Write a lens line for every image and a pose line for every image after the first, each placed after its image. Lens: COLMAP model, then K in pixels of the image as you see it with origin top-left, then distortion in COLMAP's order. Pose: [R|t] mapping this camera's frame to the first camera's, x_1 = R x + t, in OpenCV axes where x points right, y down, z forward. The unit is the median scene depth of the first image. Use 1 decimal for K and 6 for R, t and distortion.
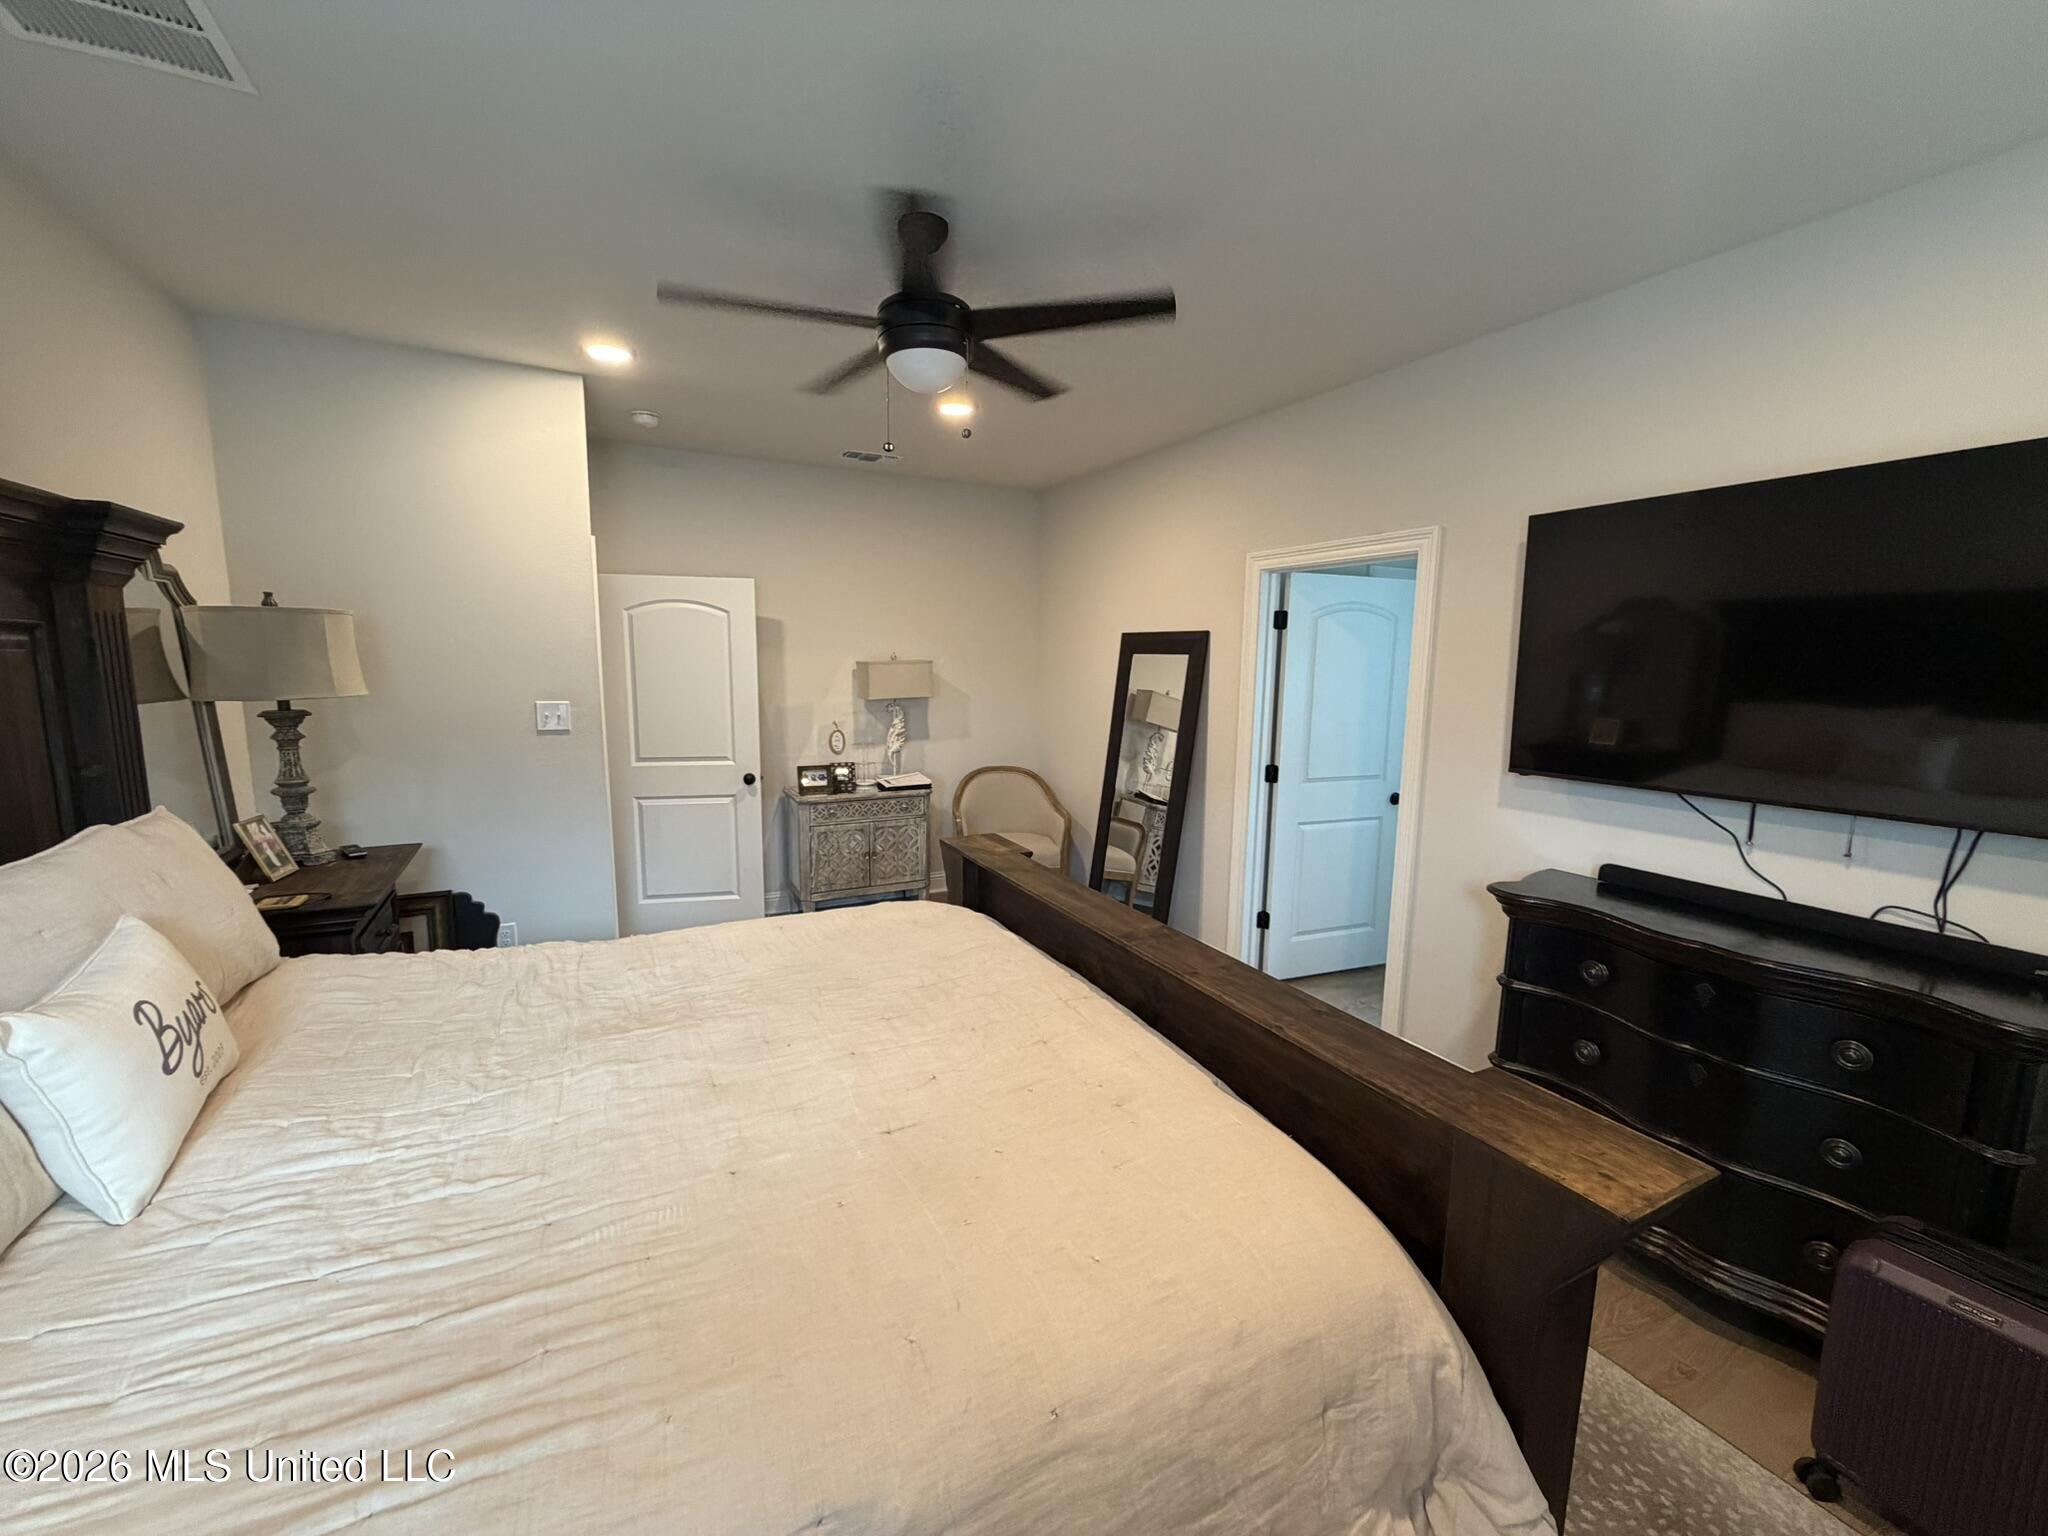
lens RADIAL K [[812.9, 0, 1027.6], [0, 812.9, 767.9], [0, 0, 1]] dist [0.003041, 0.000238]
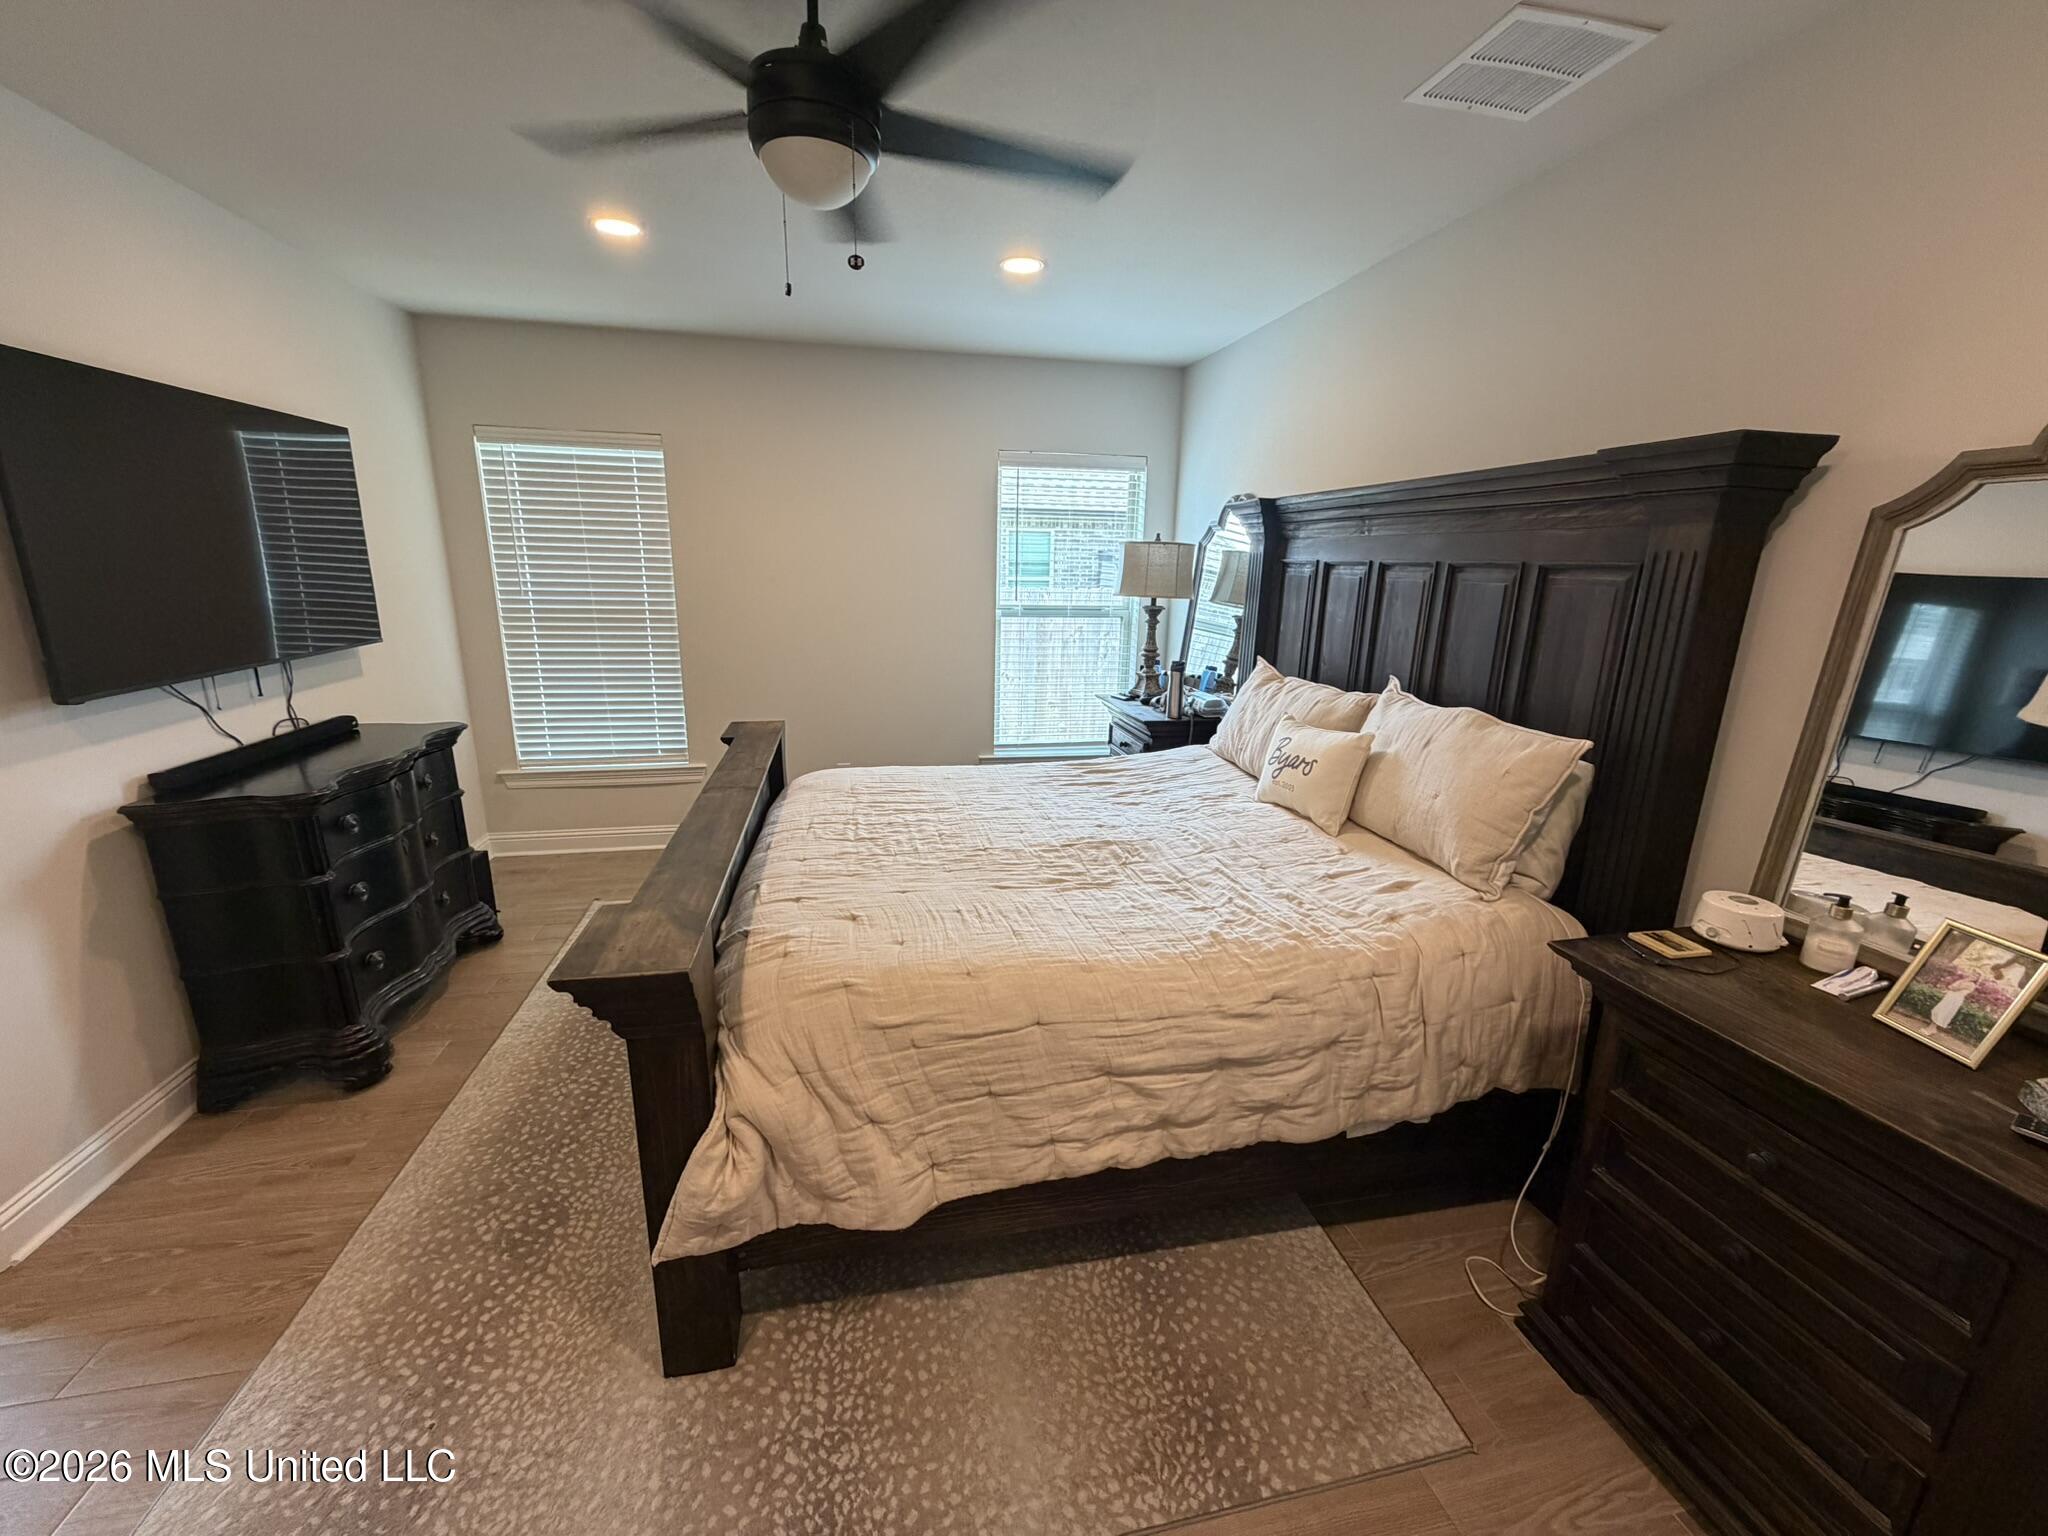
lens RADIAL K [[812.9, 0, 1026.2], [0, 812.9, 770.8], [0, 0, 1]] dist [0.003041, 0.000238]
pose [[-0.959217, -0.104878, 0.262495, -0.558803], [0.002151, 0.925888, 0.377793, -0.278006], [-0.282663, 0.362950, -0.887901, 1.869695]]
